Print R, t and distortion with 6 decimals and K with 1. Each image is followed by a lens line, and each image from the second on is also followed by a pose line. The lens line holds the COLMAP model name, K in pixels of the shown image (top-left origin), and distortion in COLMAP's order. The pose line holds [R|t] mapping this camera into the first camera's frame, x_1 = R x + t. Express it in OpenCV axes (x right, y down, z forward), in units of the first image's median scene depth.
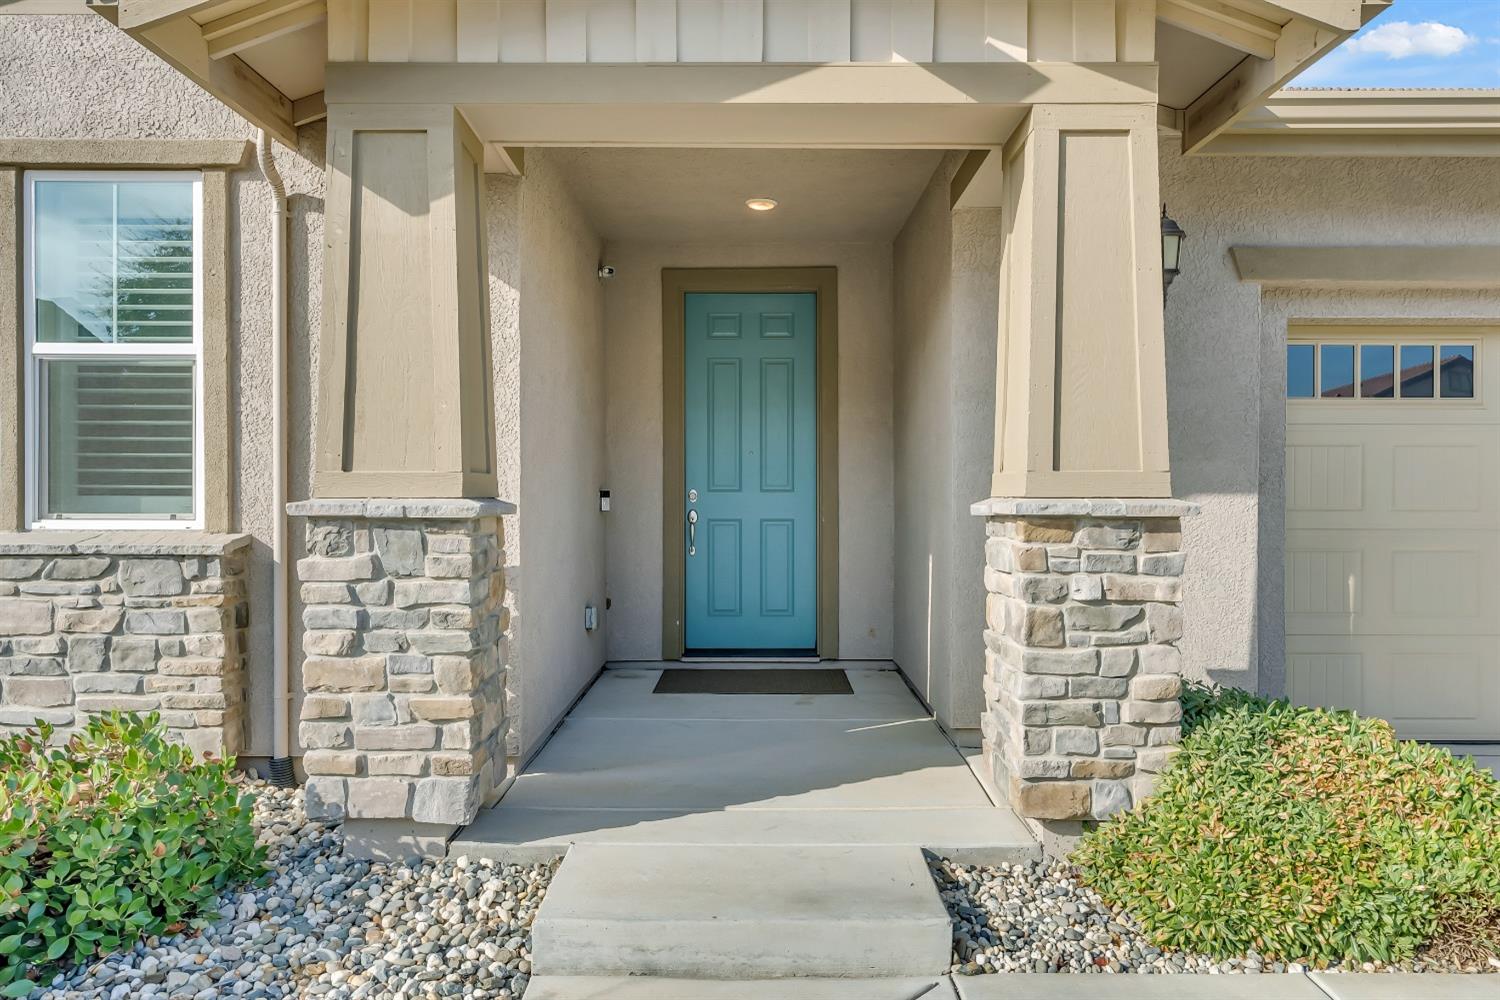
lens RADIAL K [[683.7, 0, 755.6], [0, 683.7, 477.5], [0, 0, 1]] dist [-0.003119, 0.000920]
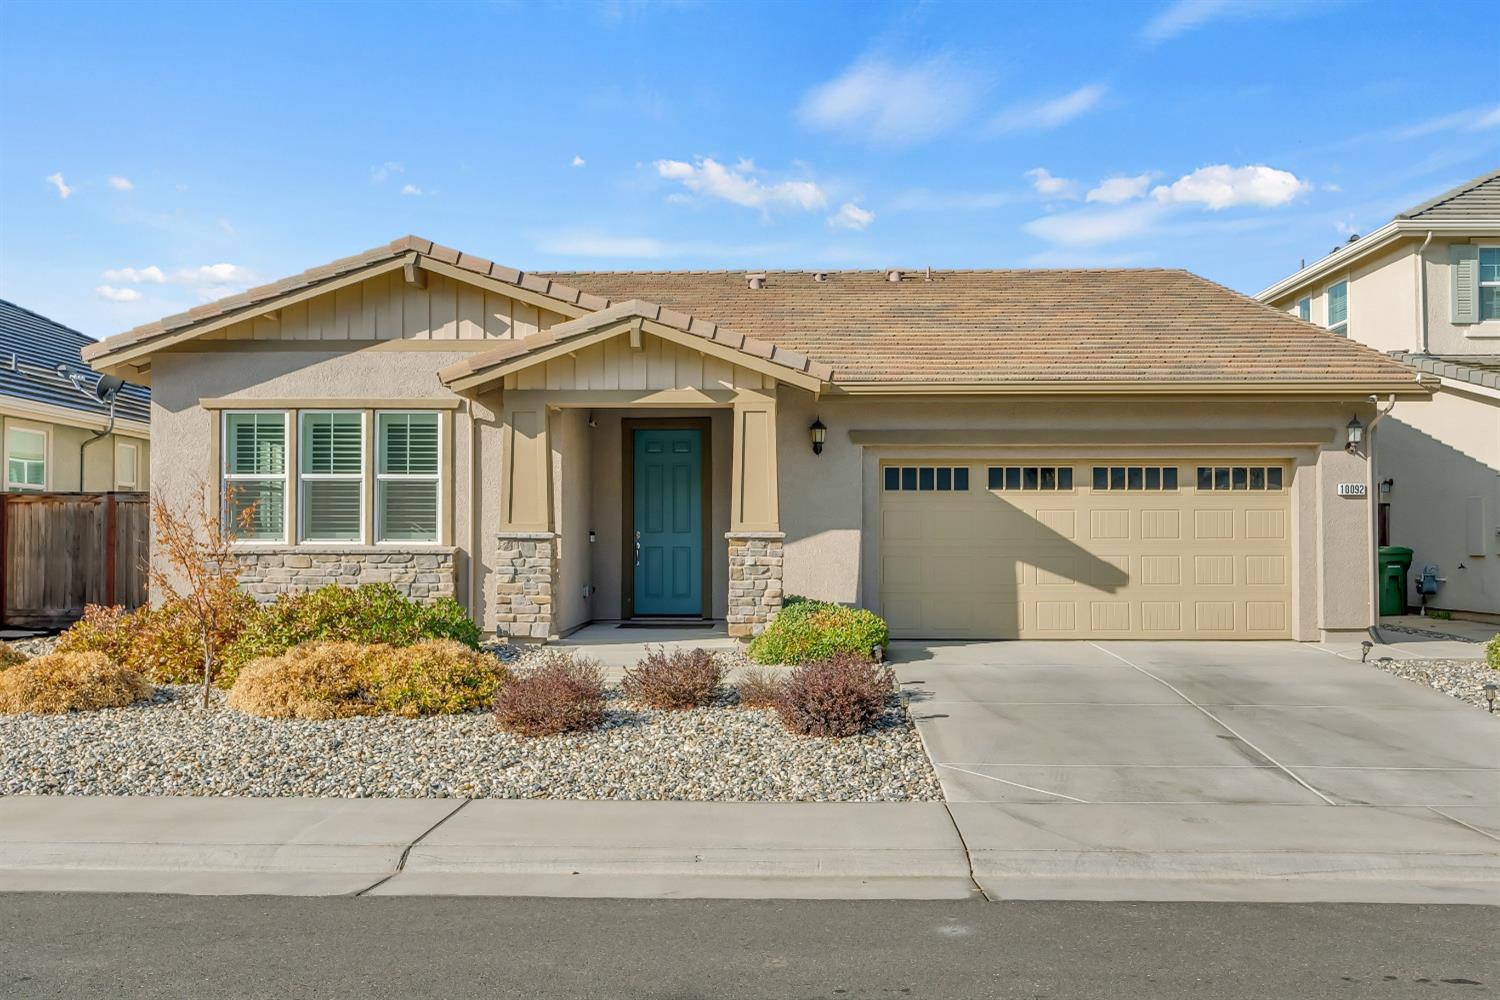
lens RADIAL K [[701.2, 0, 741.0], [0, 701.2, 503.5], [0, 0, 1]] dist [-0.003430, 0.000104]
pose [[0.999999, -0.000906, 0.001152, 0.363633], [0.000941, 0.999528, -0.030707, 0.000389], [-0.001124, 0.030708, 0.999528, -1.798583]]
